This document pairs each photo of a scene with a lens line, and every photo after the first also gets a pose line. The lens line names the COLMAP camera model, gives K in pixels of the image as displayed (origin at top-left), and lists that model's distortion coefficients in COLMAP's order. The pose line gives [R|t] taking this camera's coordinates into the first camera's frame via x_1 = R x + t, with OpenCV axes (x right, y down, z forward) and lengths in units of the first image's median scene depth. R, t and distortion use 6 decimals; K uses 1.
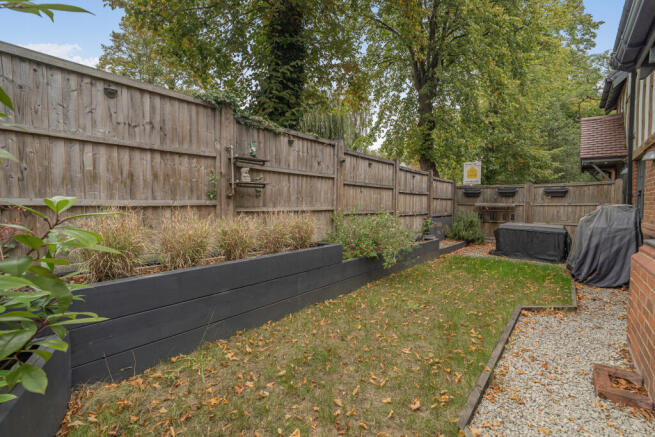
lens RADIAL K [[308.1, 0, 328.4], [0, 308.1, 217.3], [0, 0, 1]] dist [-0.004846, 0.000569]
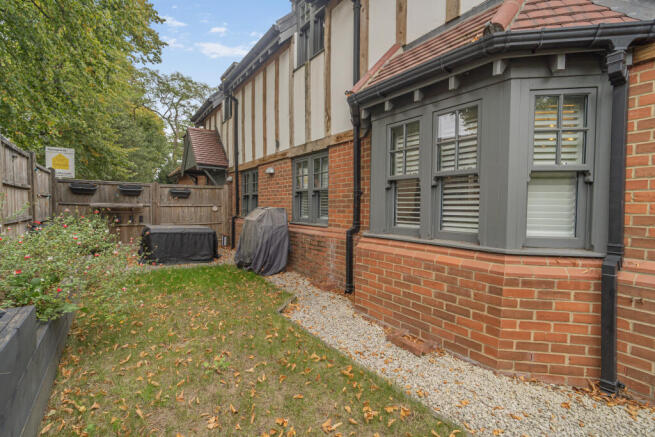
lens RADIAL K [[308.1, 0, 328.4], [0, 308.1, 217.3], [0, 0, 1]] dist [-0.004846, 0.000569]
pose [[0.272089, -0.035092, 0.961632, -0.121047], [0.029451, 0.999170, 0.028129, -0.016123], [-0.961821, 0.020667, 0.272897, 0.251057]]
